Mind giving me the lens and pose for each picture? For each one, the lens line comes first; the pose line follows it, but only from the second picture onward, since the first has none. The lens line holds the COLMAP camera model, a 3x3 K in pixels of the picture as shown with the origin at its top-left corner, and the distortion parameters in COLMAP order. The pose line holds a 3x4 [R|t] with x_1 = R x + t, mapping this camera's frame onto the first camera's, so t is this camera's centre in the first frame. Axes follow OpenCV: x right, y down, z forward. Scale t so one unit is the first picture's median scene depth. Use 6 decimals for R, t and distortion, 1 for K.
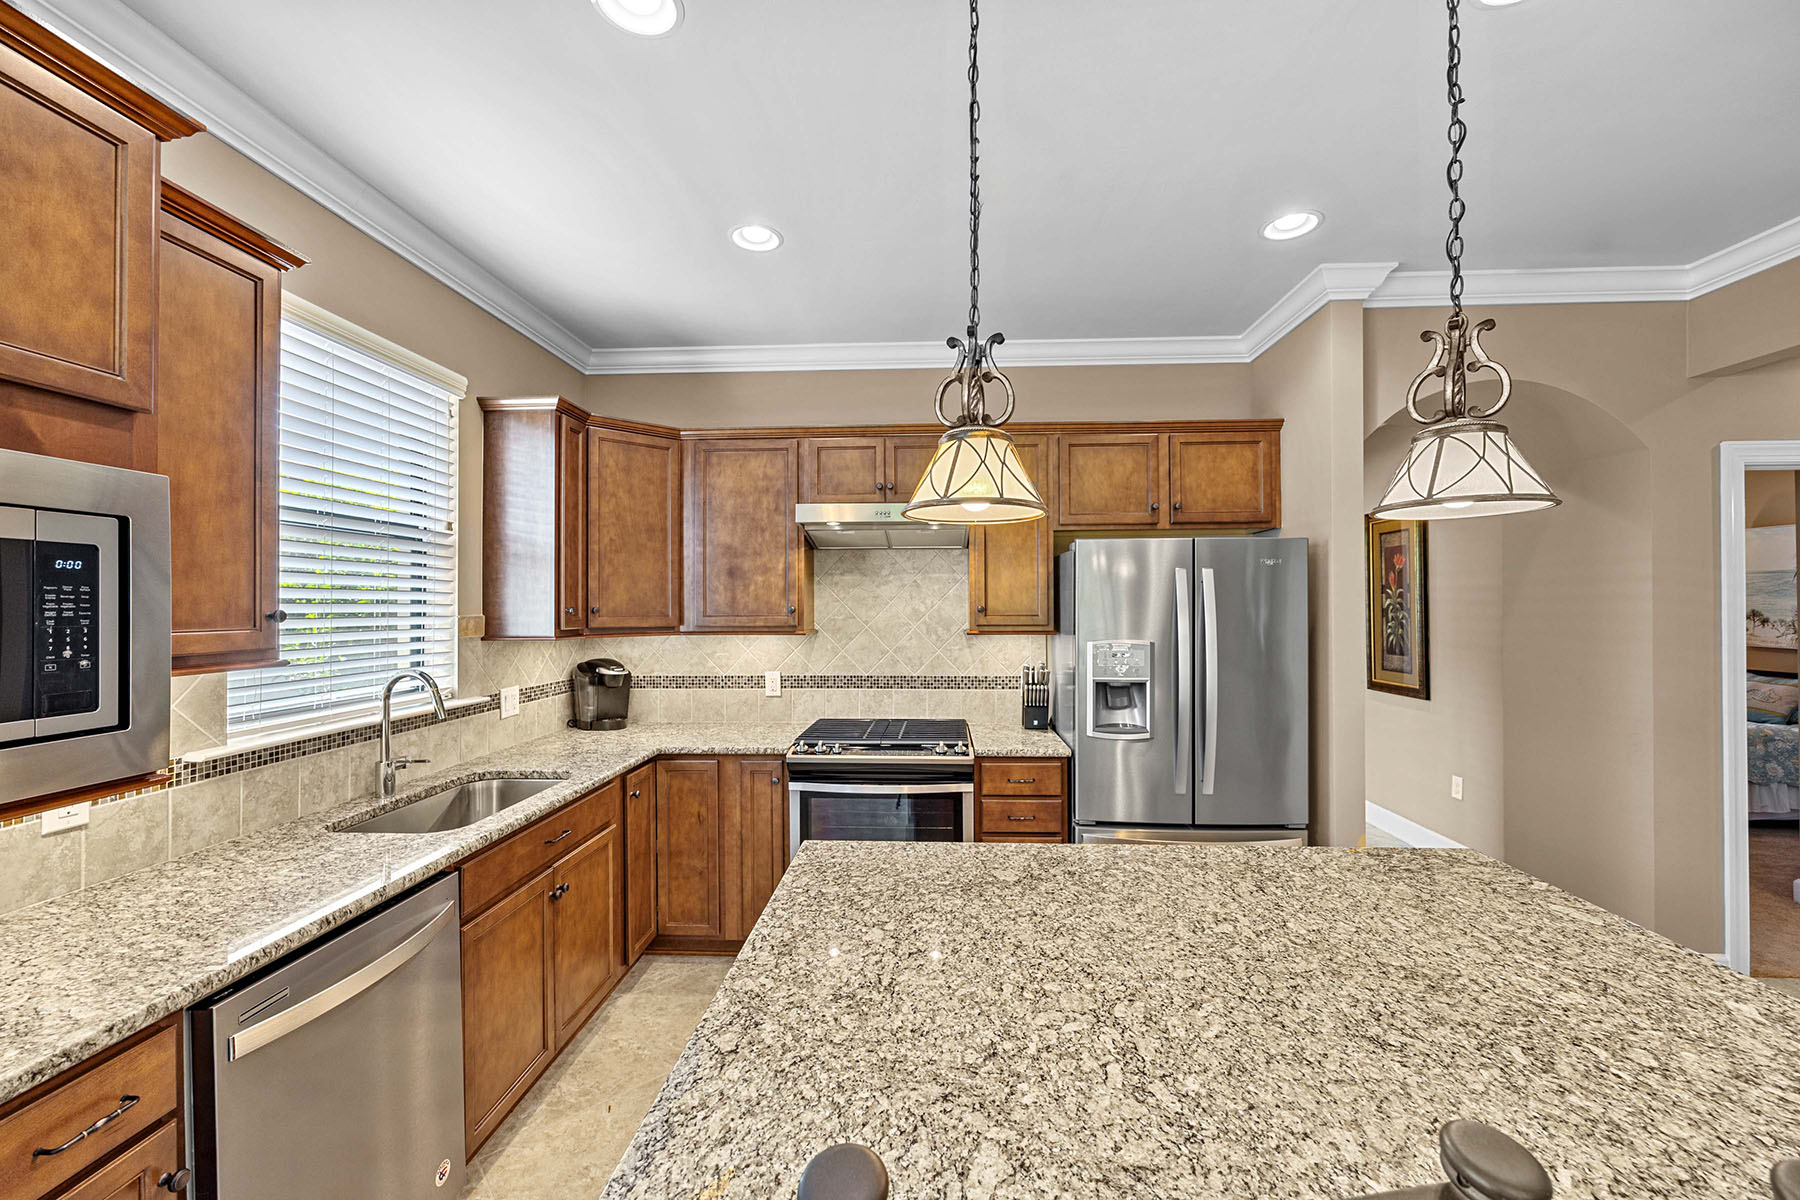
lens RADIAL K [[724.3, 0, 907.8], [0, 724.3, 600.1], [0, 0, 1]] dist [-0.003153, 0.000249]
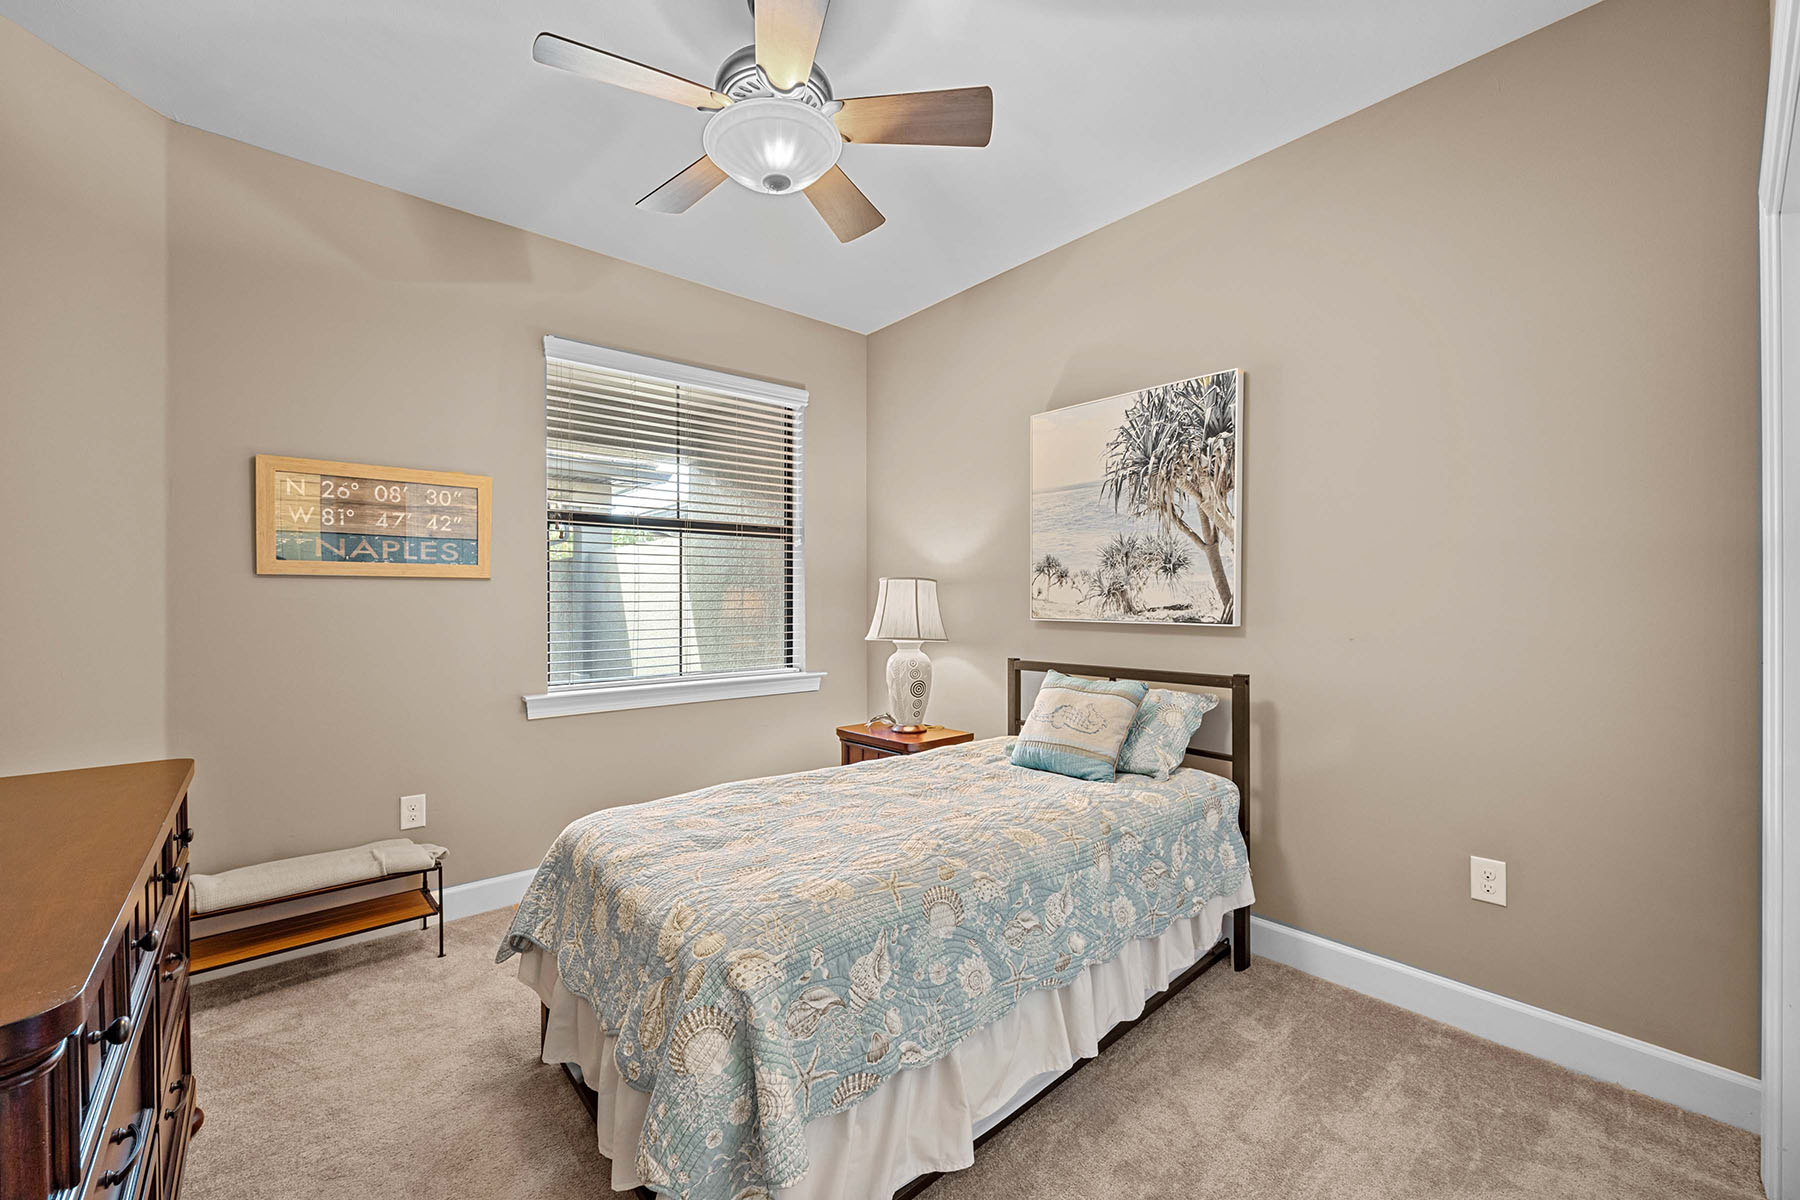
lens RADIAL K [[724.3, 0, 907.0], [0, 724.3, 598.8], [0, 0, 1]] dist [-0.003153, 0.000249]
pose [[0.720678, 0.003548, 0.693261, 0.721464], [-0.009006, 0.999950, 0.004245, 0.047683], [-0.693212, -0.009302, 0.720674, 0.691162]]
